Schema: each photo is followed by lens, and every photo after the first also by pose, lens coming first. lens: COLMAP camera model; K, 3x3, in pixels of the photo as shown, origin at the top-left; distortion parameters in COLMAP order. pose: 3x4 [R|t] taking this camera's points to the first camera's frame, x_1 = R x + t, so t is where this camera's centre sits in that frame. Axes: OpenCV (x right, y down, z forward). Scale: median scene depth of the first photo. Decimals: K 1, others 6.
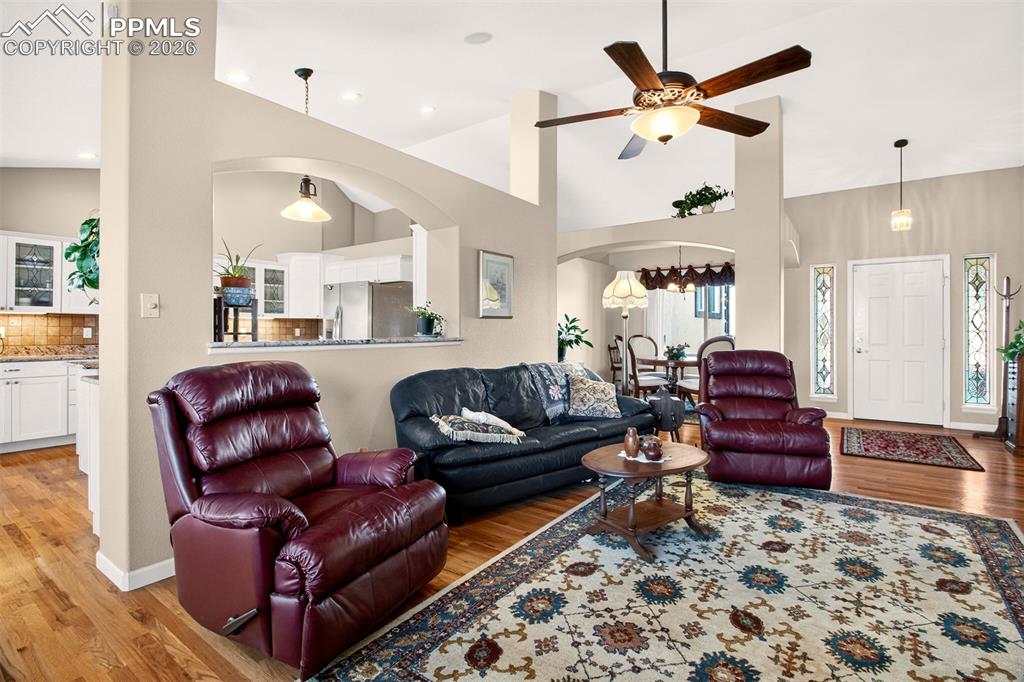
lens RADIAL K [[477.3, 0, 524.9], [0, 477.3, 334.5], [0, 0, 1]] dist [0.010146, -0.020417]
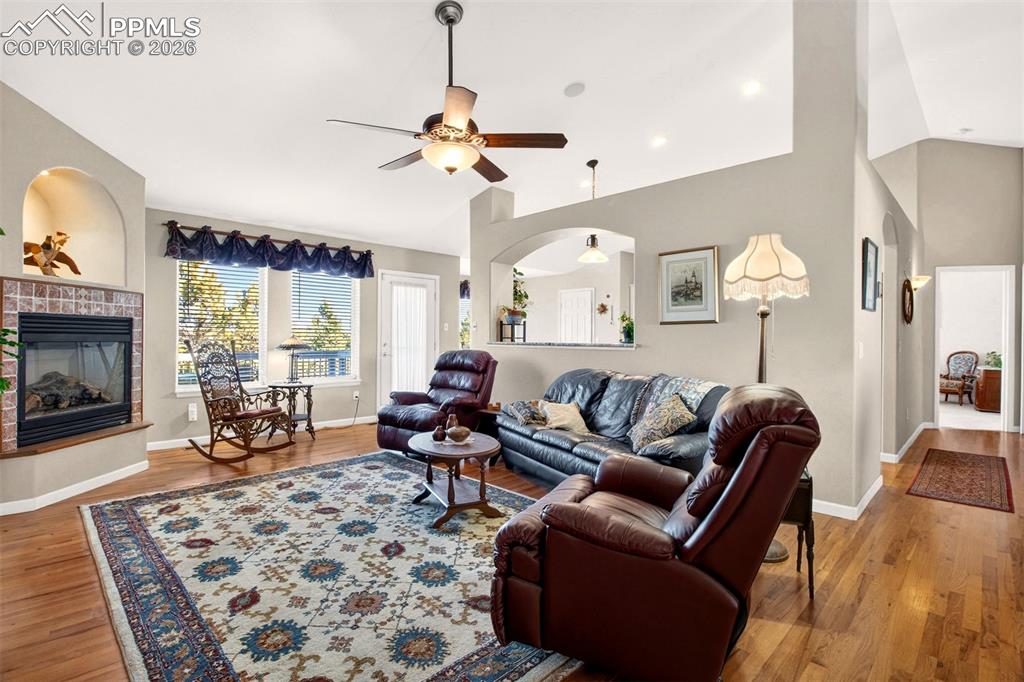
lens RADIAL K [[477.3, 0, 524.9], [0, 477.3, 334.5], [0, 0, 1]] dist [0.010146, -0.020417]
pose [[-0.153690, -0.001810, -0.988117, 1.775989], [-0.004326, 0.999990, -0.001158, -0.022310], [0.988110, 0.004097, -0.153696, 1.701780]]
